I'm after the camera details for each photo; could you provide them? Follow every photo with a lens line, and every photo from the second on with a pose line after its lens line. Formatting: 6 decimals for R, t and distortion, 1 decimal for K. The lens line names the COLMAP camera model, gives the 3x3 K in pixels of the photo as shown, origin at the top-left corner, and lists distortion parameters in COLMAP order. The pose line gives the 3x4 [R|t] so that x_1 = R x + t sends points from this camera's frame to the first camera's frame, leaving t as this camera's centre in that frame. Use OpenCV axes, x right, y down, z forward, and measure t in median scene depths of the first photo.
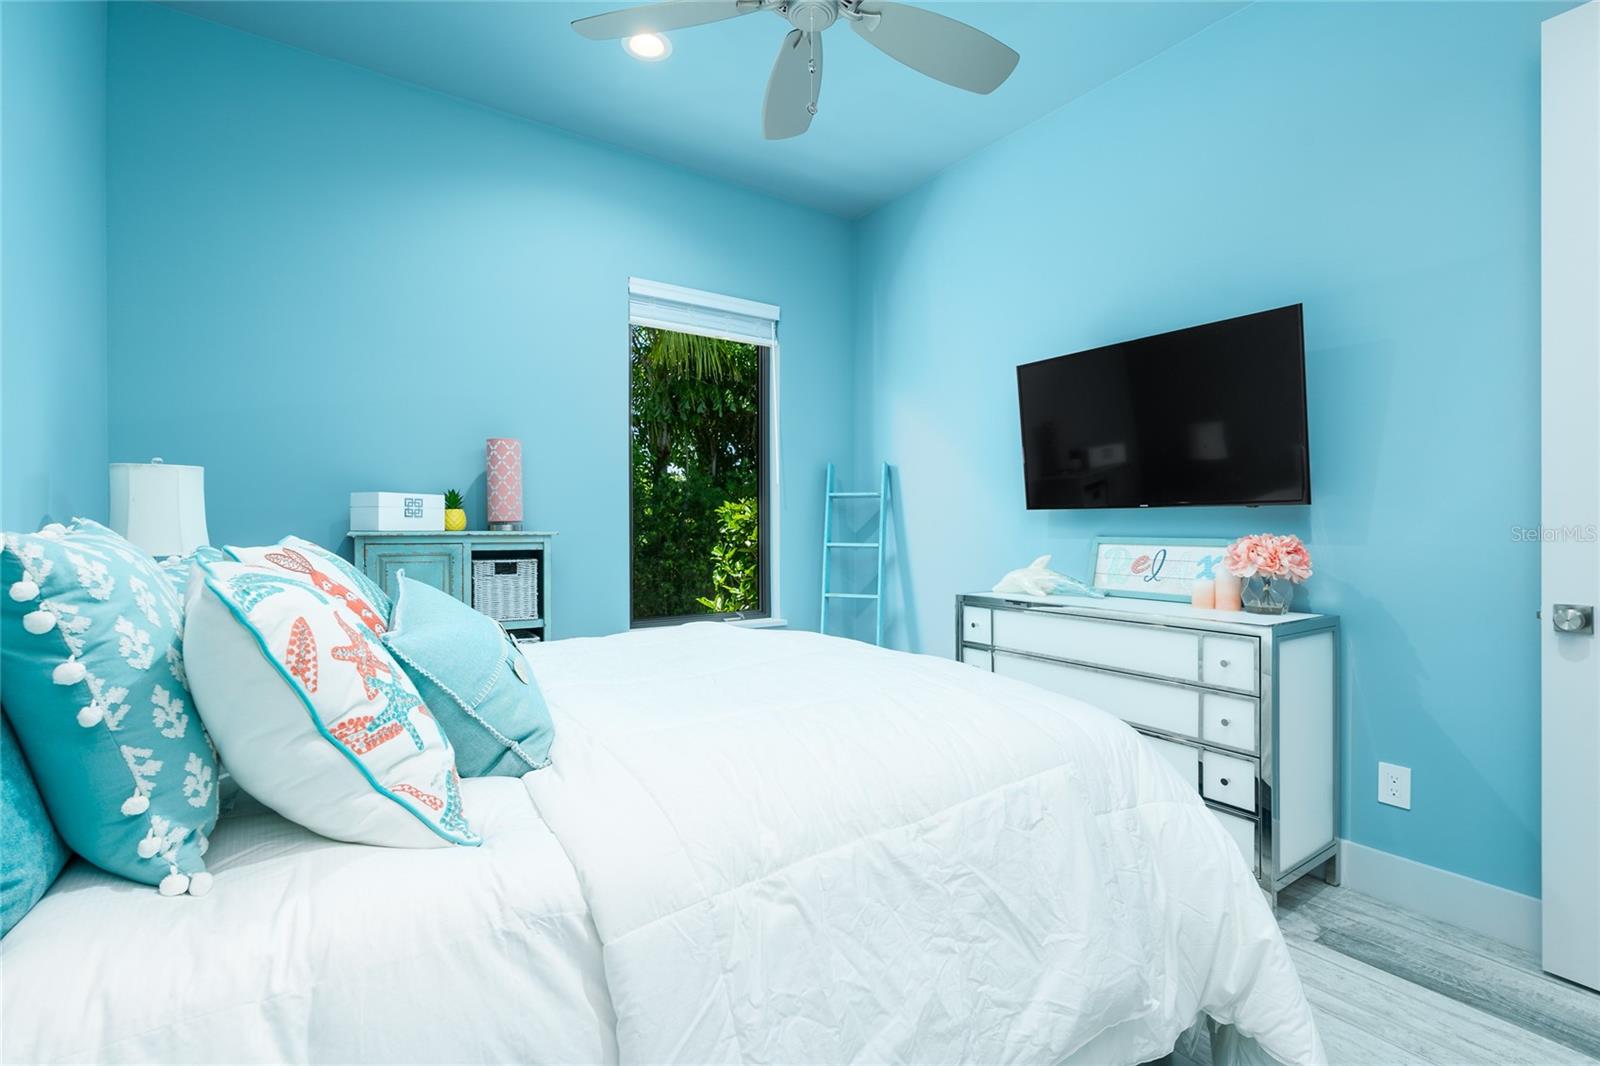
lens RADIAL K [[720.0, 0, 801.1], [0, 720.0, 518.7], [0, 0, 1]] dist [-0.013078, 0.000590]
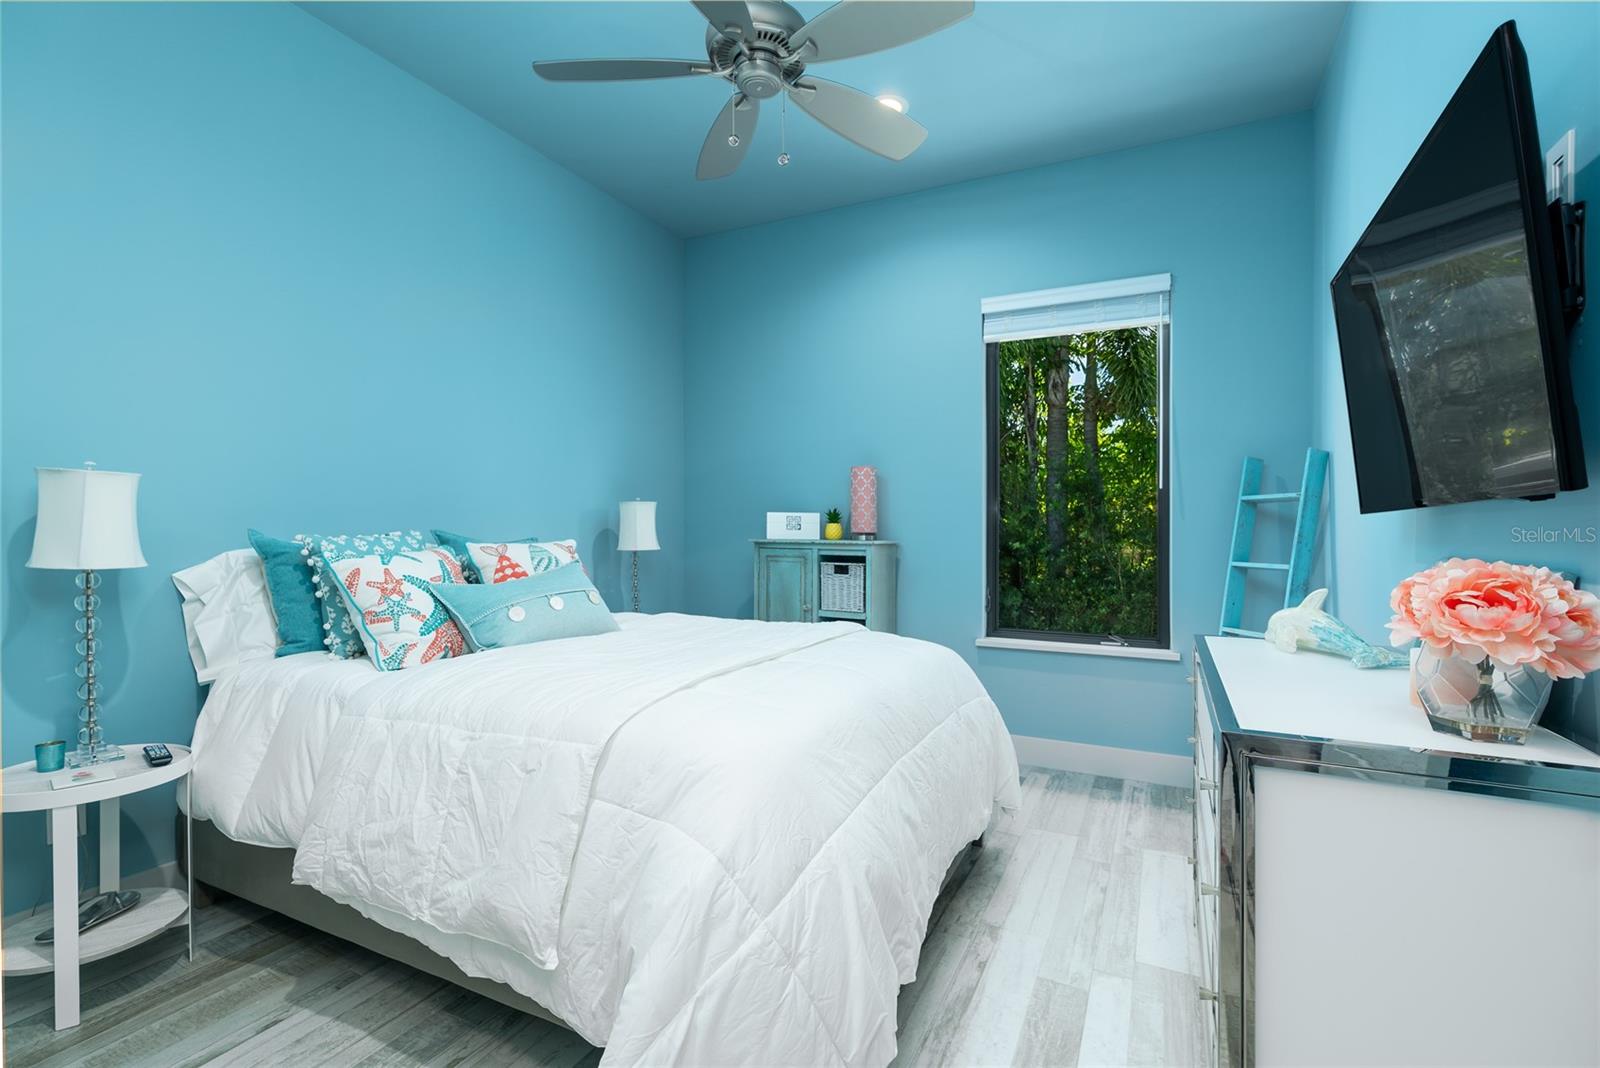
lens RADIAL K [[721.6, 0, 813.3], [0, 721.6, 535.2], [0, 0, 1]] dist [-0.010599, 0.001183]
pose [[0.488331, 0.003351, -0.872652, 0.687330], [0.000795, 0.999991, 0.004284, 0.002662], [0.872658, -0.002786, 0.488323, 0.336948]]
